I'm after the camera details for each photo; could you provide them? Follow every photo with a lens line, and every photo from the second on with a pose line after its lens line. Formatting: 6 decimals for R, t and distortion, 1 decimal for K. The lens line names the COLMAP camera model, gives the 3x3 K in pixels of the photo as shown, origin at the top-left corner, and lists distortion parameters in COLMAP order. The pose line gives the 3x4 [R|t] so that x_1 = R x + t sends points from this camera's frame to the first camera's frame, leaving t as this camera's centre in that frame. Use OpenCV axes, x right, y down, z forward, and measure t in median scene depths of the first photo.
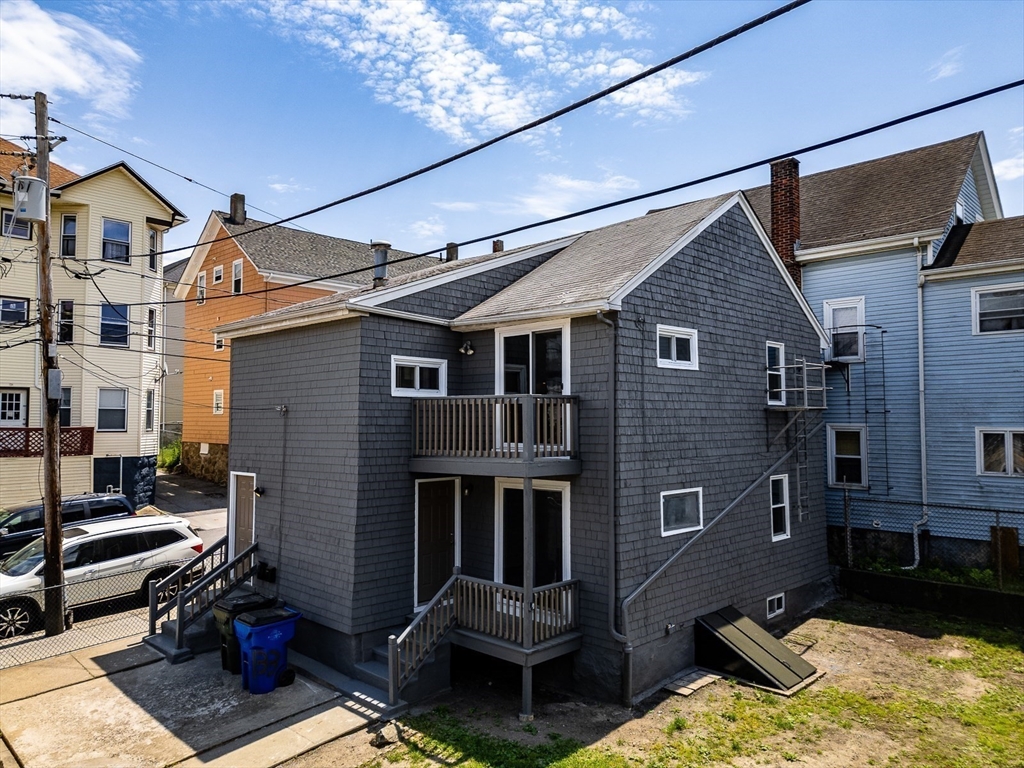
lens RADIAL K [[720.8, 0, 512.0], [0, 720.8, 384.0], [0, 0, 1]] dist [0.056958, -0.066909]
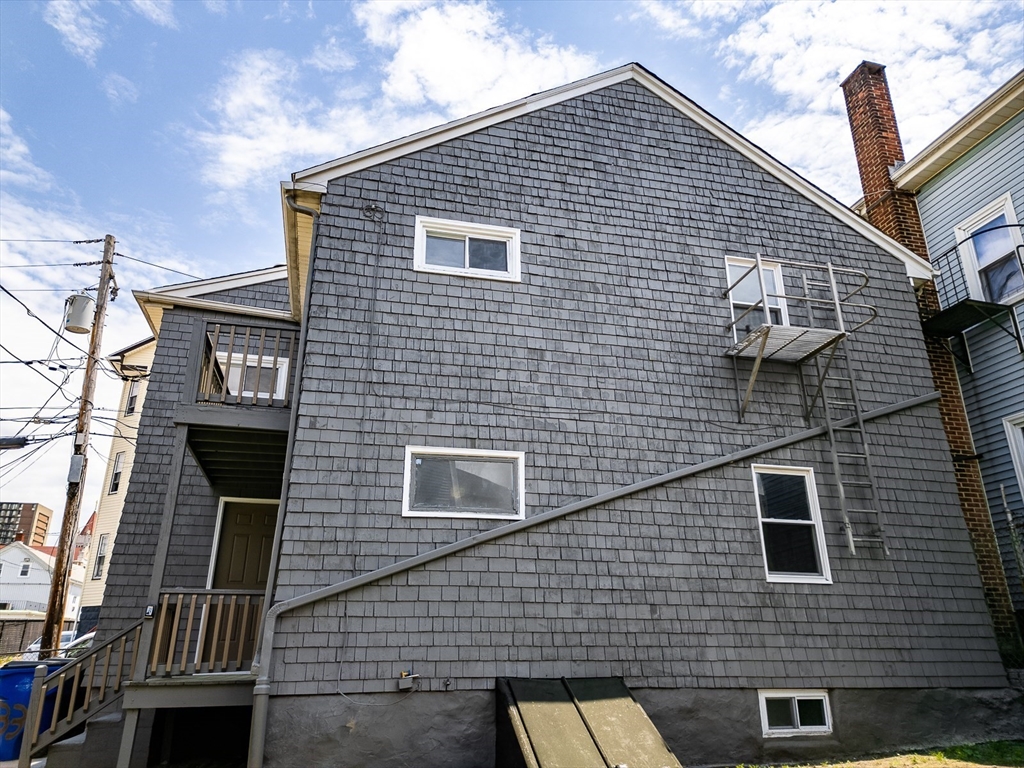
lens RADIAL K [[720.8, 0, 512.0], [0, 720.8, 384.0], [0, 0, 1]] dist [0.056958, -0.066909]
pose [[0.854638, -0.184794, -0.485226, 0.548334], [0.030126, 0.950596, -0.308966, 0.269985], [0.518349, 0.249436, 0.817983, 0.480031]]
